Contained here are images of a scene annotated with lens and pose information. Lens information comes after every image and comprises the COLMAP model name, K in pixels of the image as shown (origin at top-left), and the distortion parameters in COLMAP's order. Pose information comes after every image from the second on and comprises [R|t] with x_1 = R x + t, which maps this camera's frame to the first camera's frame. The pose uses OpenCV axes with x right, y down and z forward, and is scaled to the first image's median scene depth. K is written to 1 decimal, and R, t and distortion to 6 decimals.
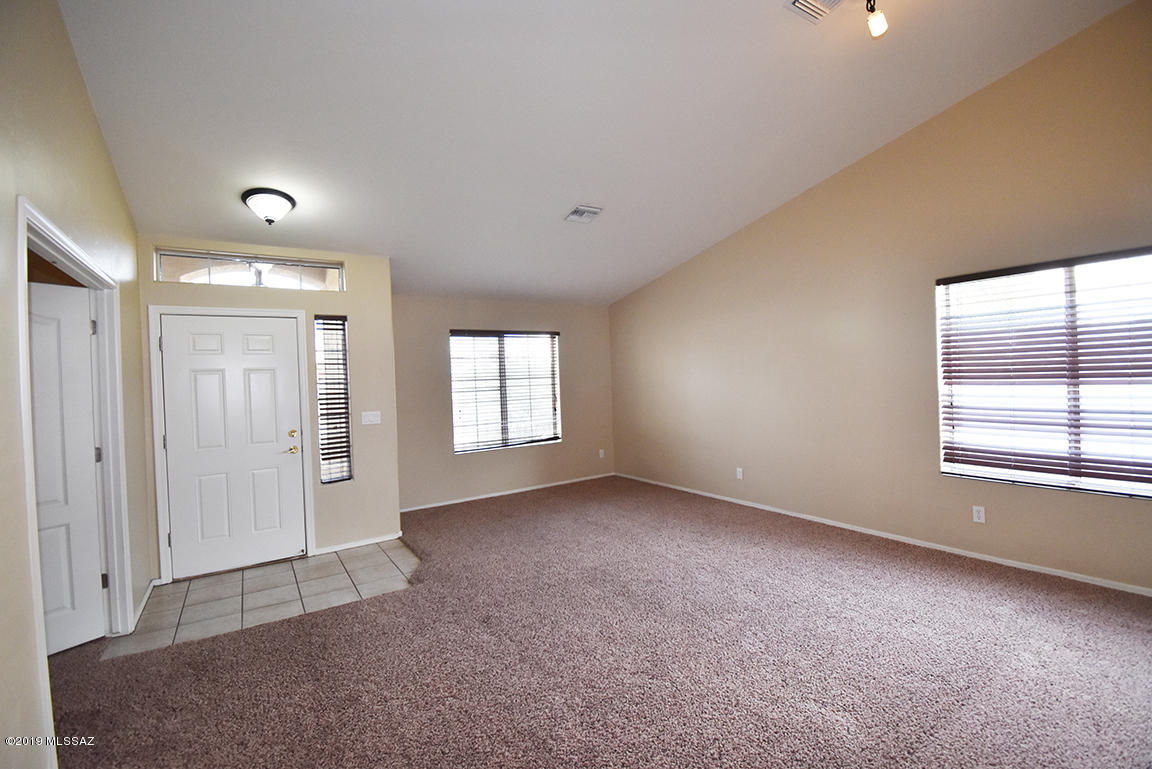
lens RADIAL K [[511.9, 0, 580.3], [0, 511.9, 379.2], [0, 0, 1]] dist [0.021024, -0.025005]
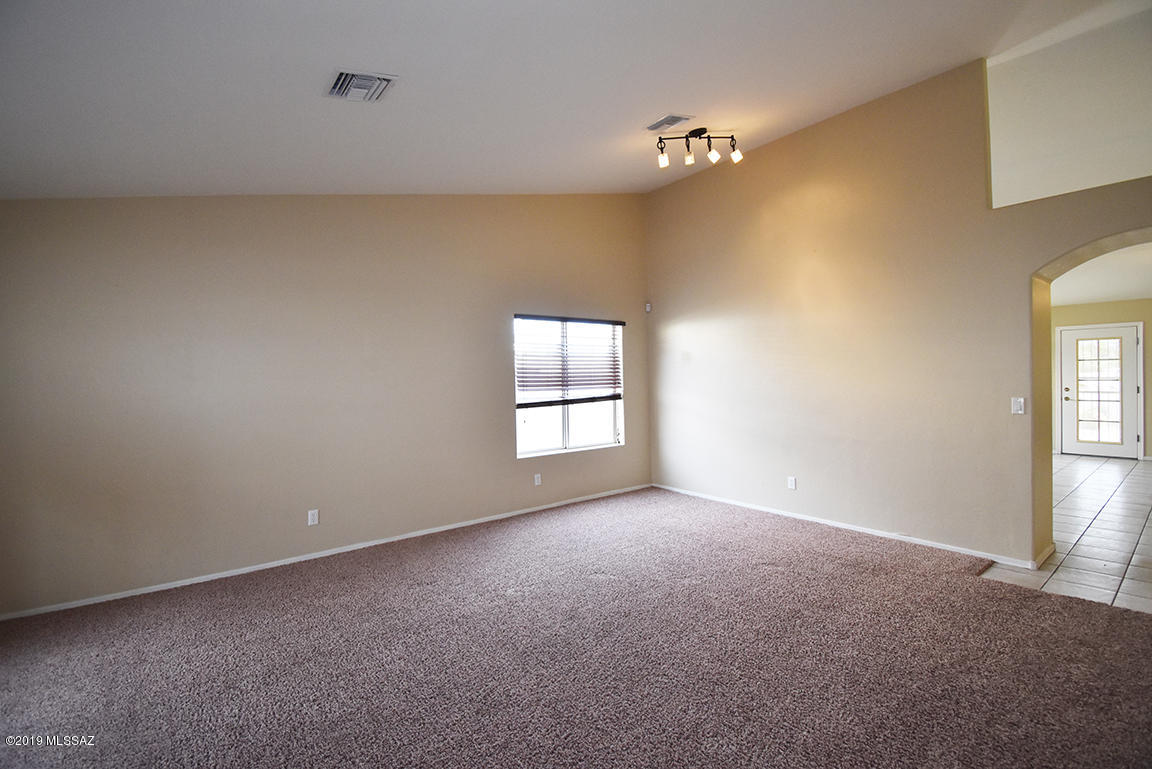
lens RADIAL K [[511.9, 0, 580.3], [0, 511.9, 379.2], [0, 0, 1]] dist [0.021024, -0.025005]
pose [[-0.088409, 0.032702, 0.995547, -0.652969], [0.025773, 0.999201, -0.030533, 0.024059], [-0.995751, 0.022959, -0.089181, 0.942470]]
